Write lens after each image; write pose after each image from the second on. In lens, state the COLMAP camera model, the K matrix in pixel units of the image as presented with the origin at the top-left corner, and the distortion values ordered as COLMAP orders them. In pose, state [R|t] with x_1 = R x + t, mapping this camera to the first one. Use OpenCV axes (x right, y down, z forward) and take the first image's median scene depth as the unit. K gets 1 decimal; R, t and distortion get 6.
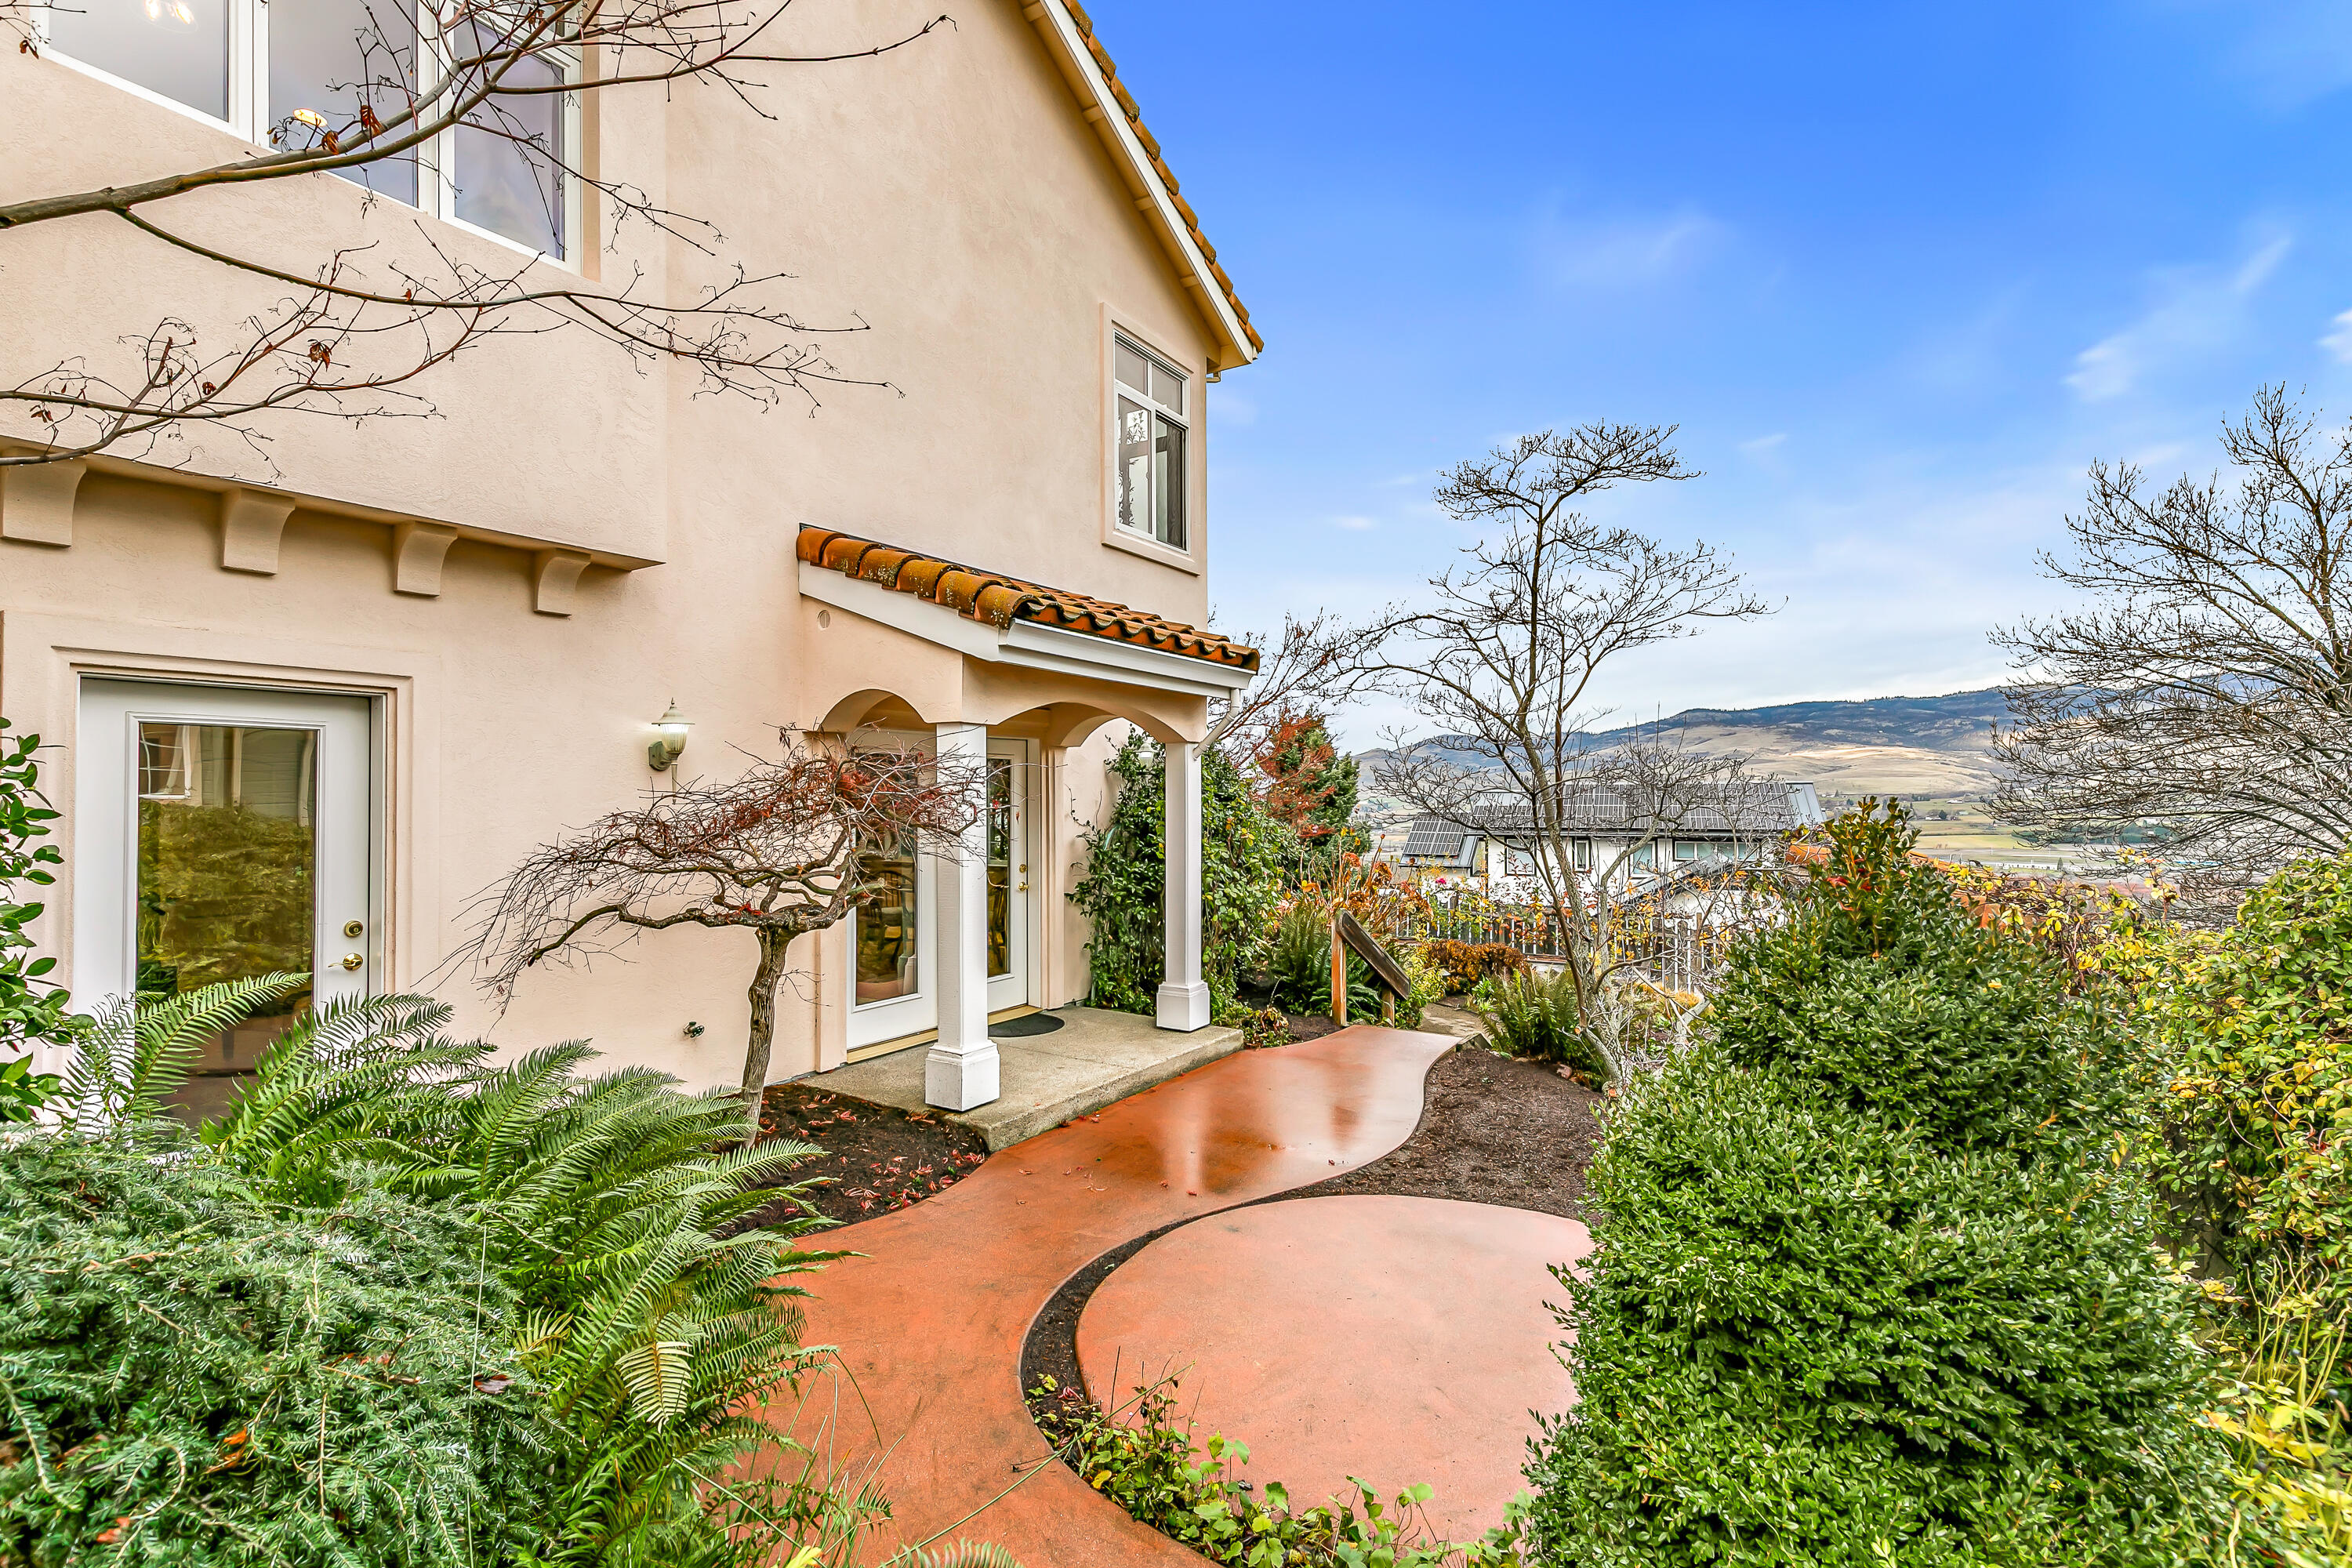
lens RADIAL K [[1079.6, 0, 1175.8], [0, 1079.6, 797.3], [0, 0, 1]] dist [0.010855, -0.000175]
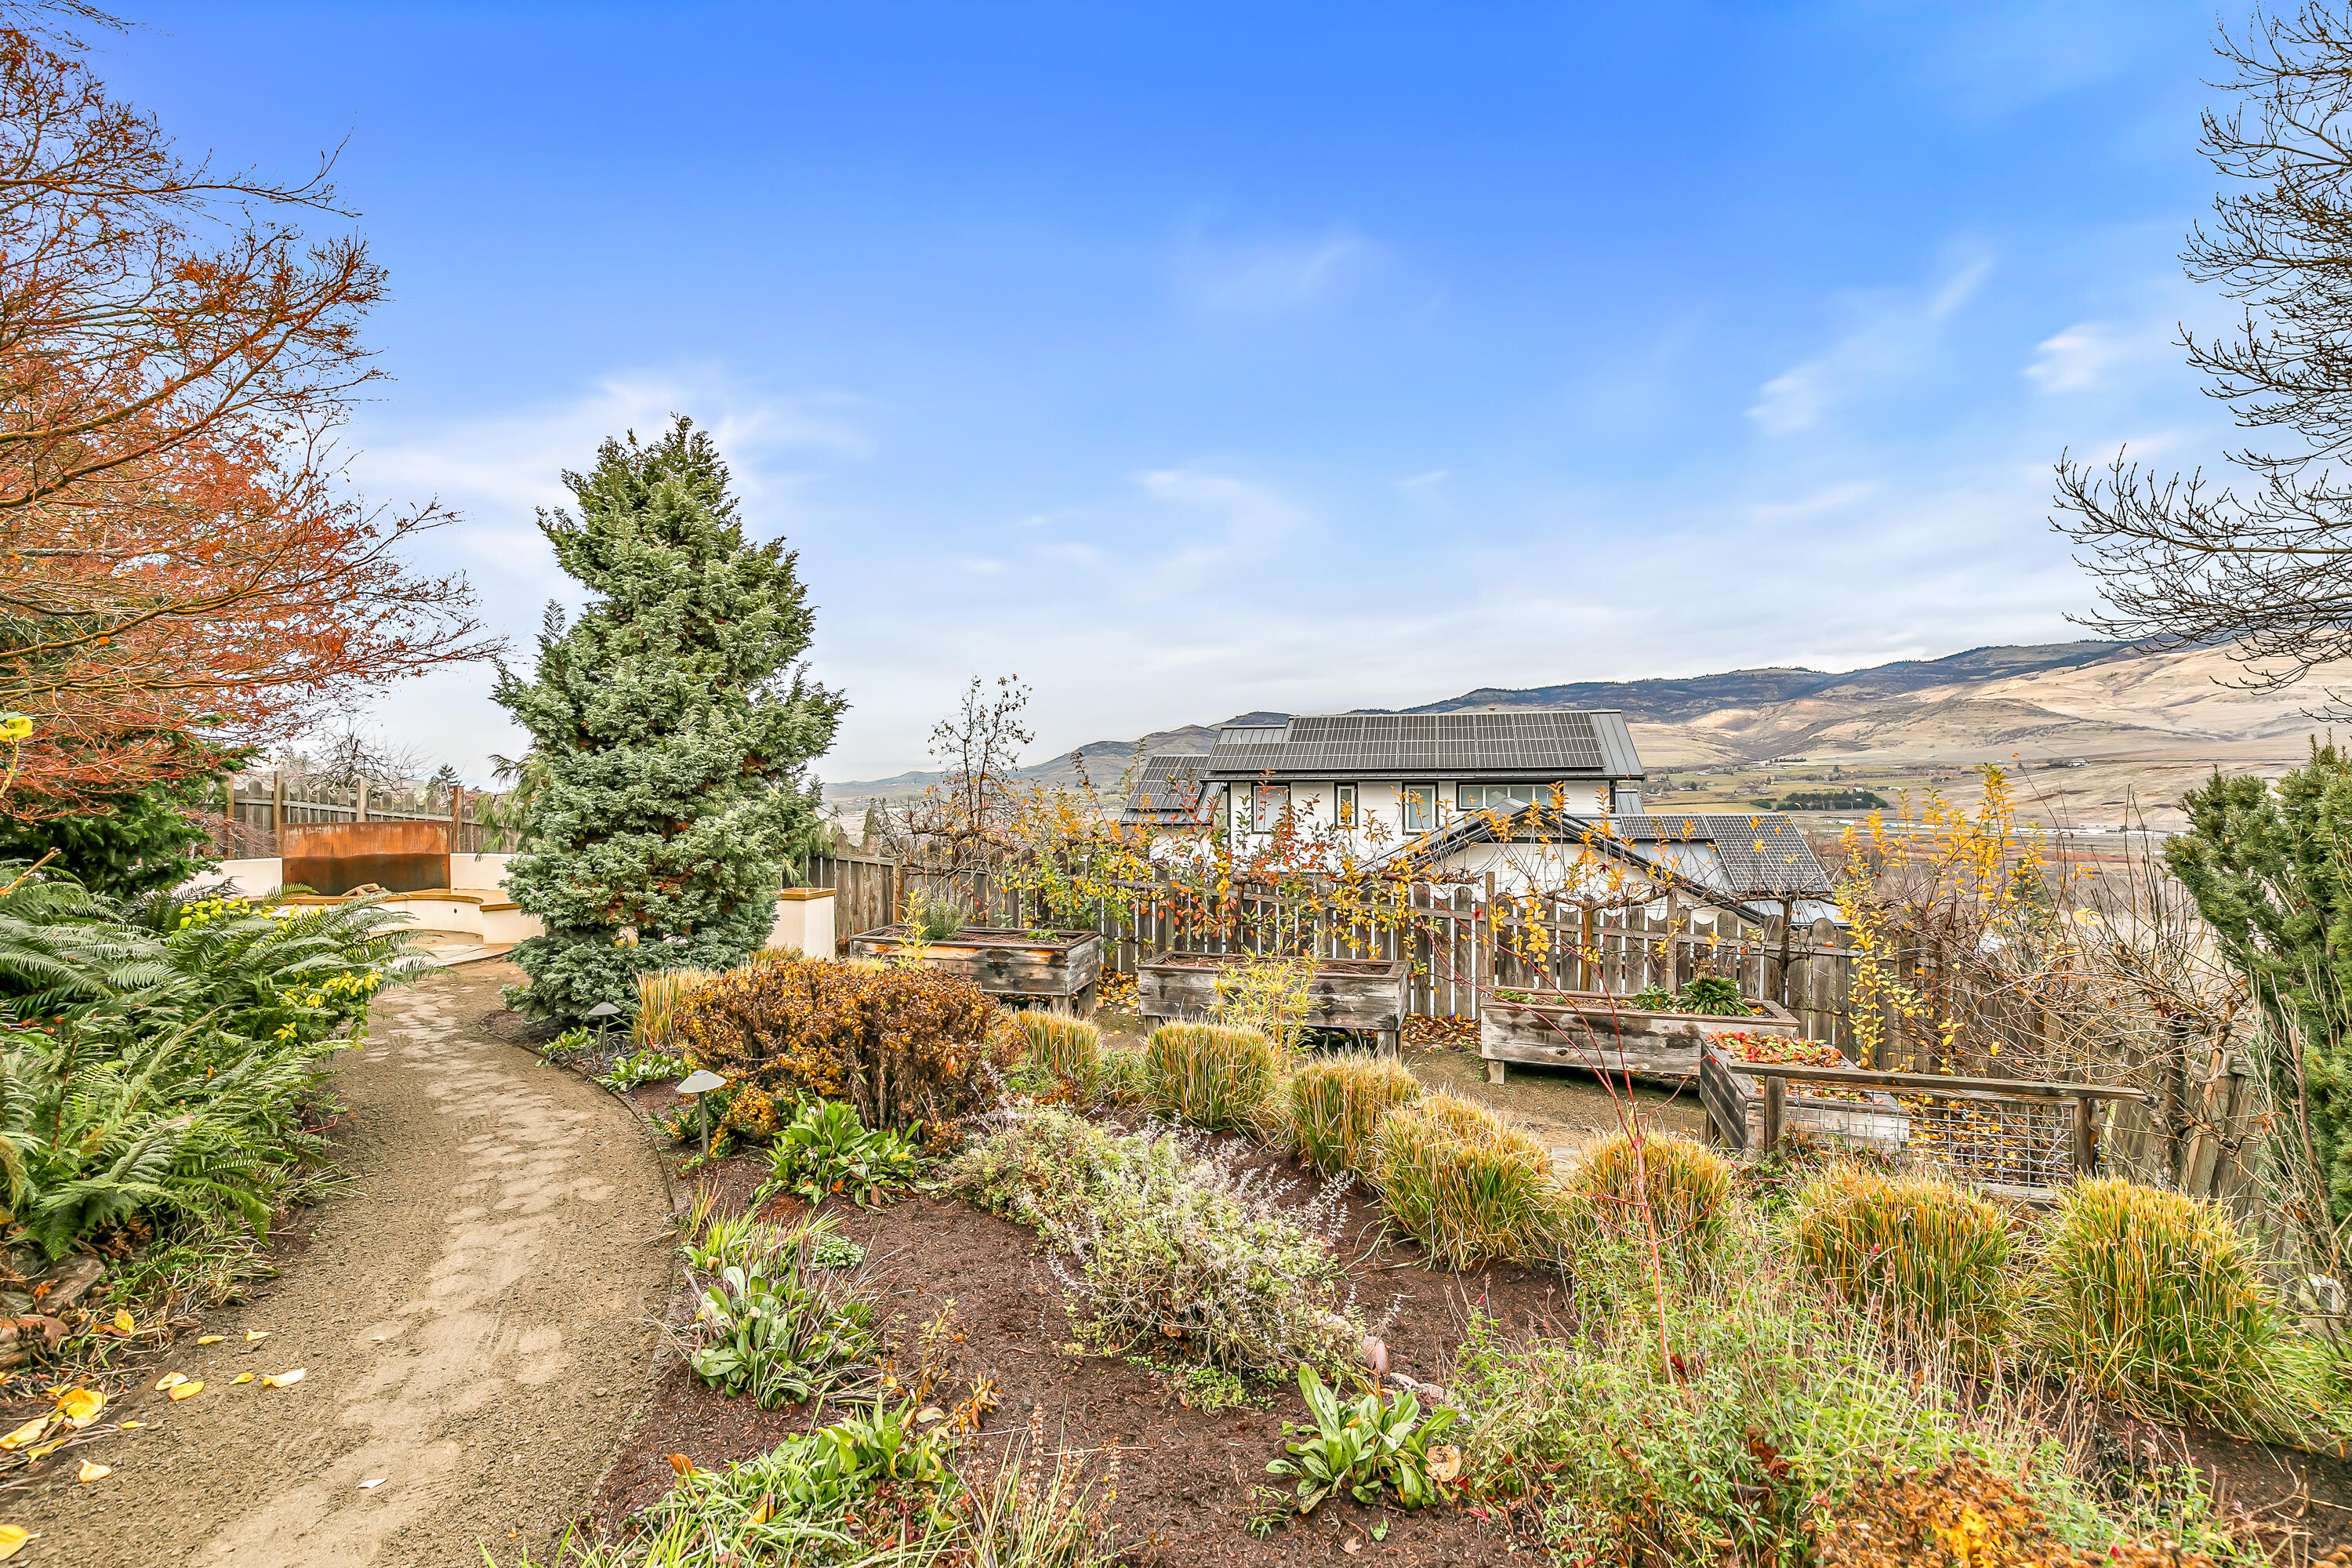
lens RADIAL K [[1065.8, 0, 1175.2], [0, 1065.8, 792.5], [0, 0, 1]] dist [0.005864, -0.000056]
pose [[0.986323, -0.008803, 0.164588, 0.140574], [0.006124, 0.999840, 0.016780, 0.033398], [-0.164709, -0.015543, 0.986220, 0.292655]]
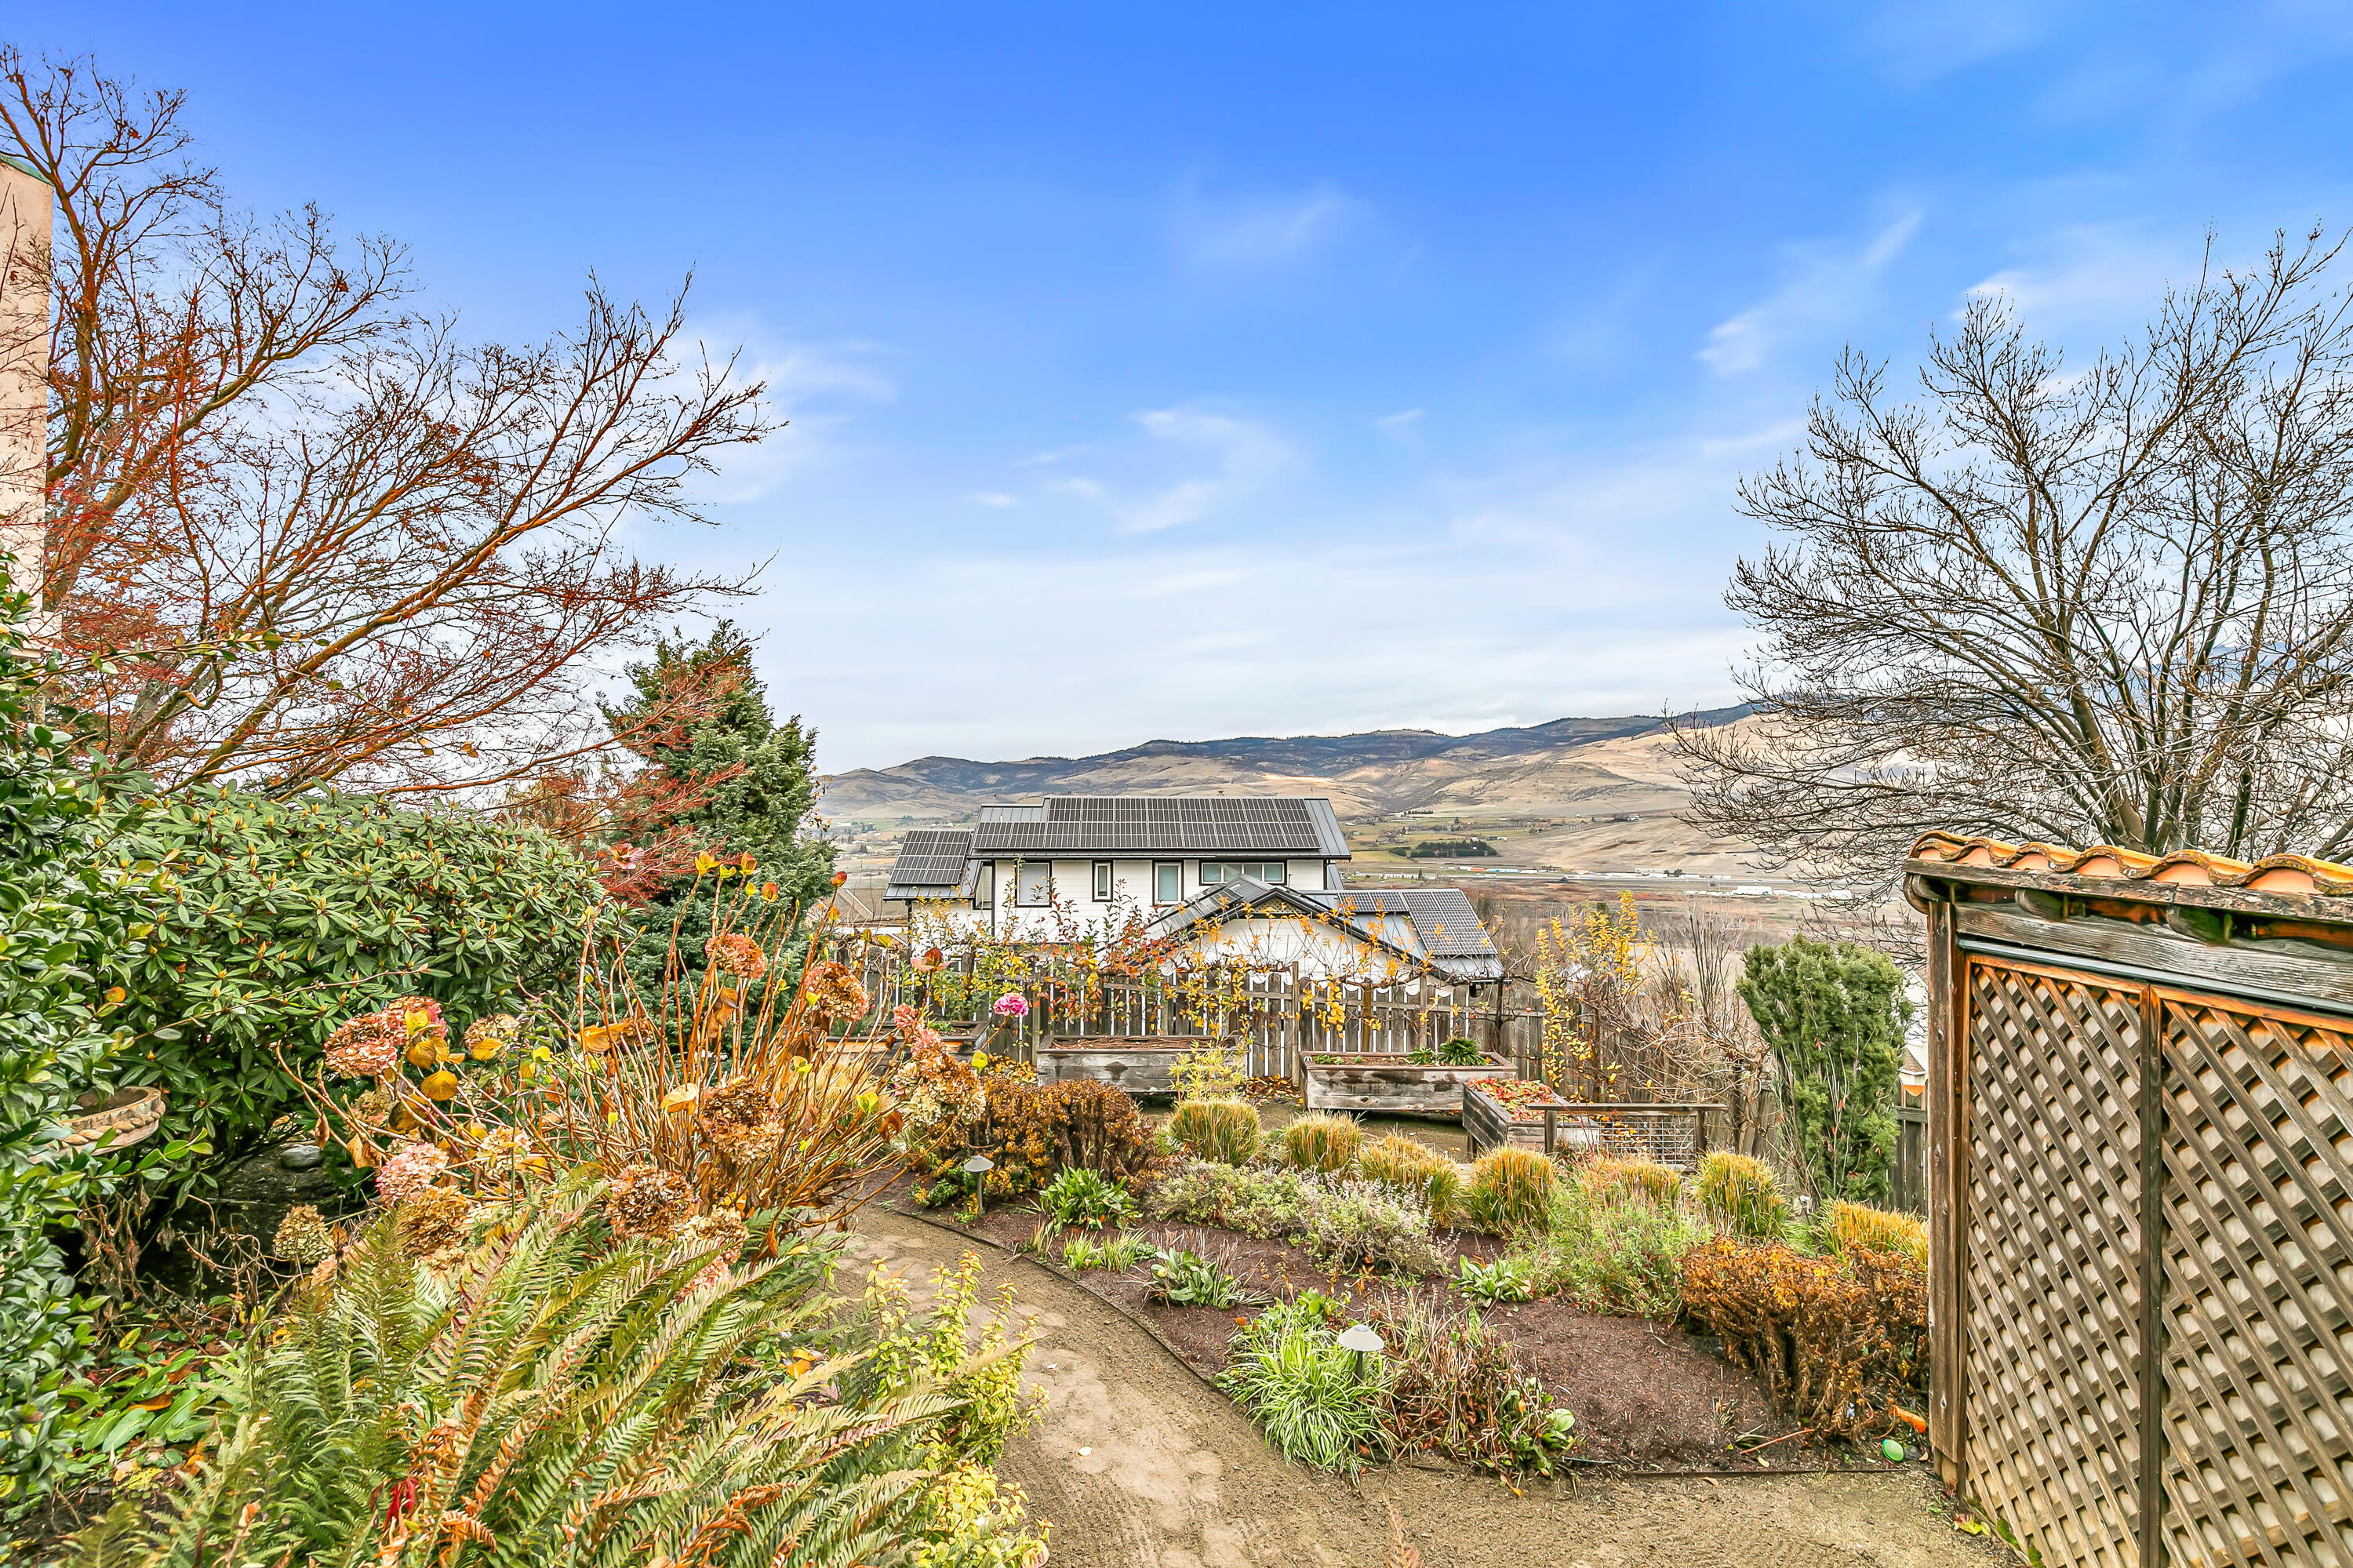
lens RADIAL K [[1080.1, 0, 1176.3], [0, 1080.1, 797.3], [0, 0, 1]] dist [0.010855, -0.000175]
pose [[0.892998, 0.012193, 0.449895, 0.047884], [-0.003025, 0.999773, -0.021091, 0.006304], [-0.450050, 0.017473, 0.892832, 0.231807]]
